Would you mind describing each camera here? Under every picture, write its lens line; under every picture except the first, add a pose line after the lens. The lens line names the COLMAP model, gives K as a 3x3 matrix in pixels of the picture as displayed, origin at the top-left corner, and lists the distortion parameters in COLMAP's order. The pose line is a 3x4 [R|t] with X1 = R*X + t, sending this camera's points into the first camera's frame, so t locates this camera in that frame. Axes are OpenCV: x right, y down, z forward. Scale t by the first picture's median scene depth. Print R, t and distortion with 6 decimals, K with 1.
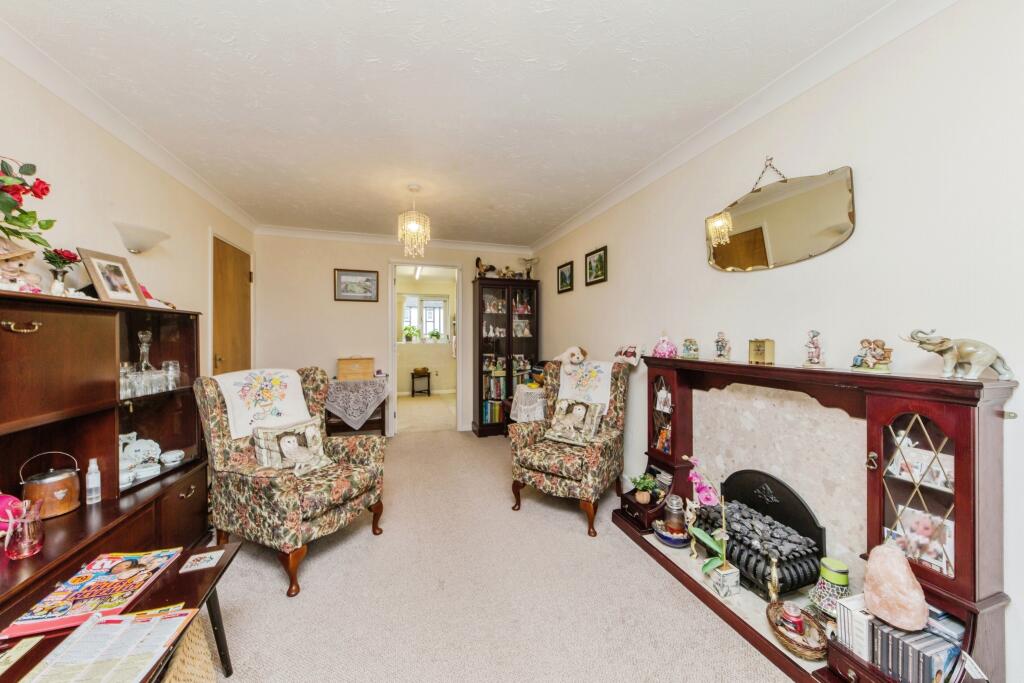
lens RADIAL K [[357.5, 0, 516.7], [0, 357.5, 337.5], [0, 0, 1]] dist [0.009208, -0.003660]
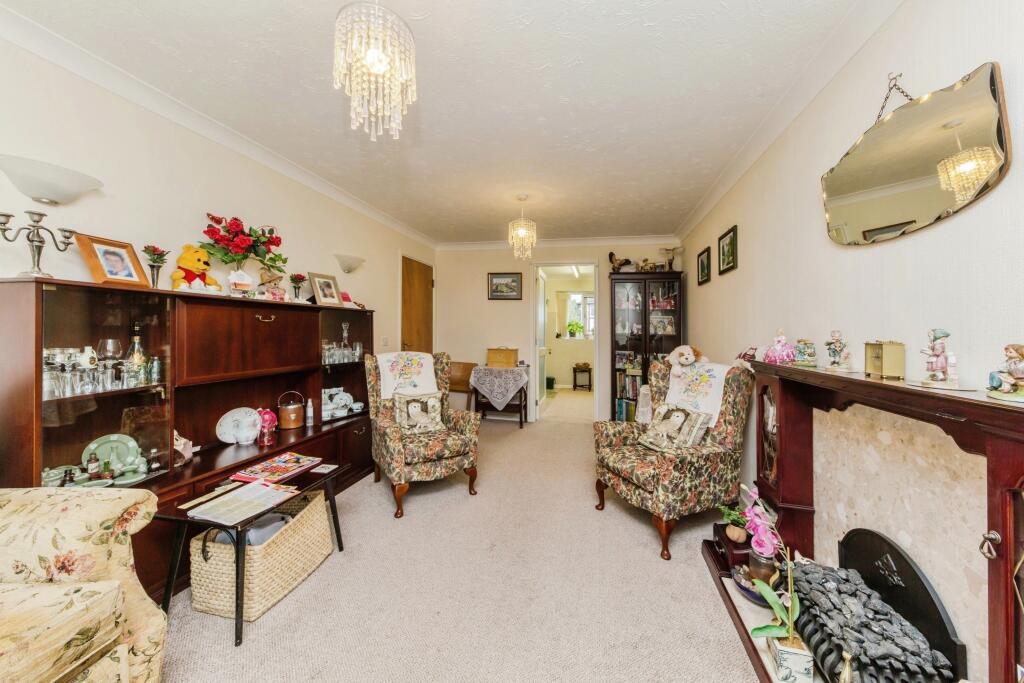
lens RADIAL K [[357.5, 0, 512.8], [0, 357.5, 332.2], [0, 0, 1]] dist [0.009208, -0.003660]
pose [[0.858778, 0.022284, -0.511863, 0.361585], [-0.025320, 0.999679, 0.001042, 0.003460], [0.511722, 0.012065, 0.859067, 0.041341]]
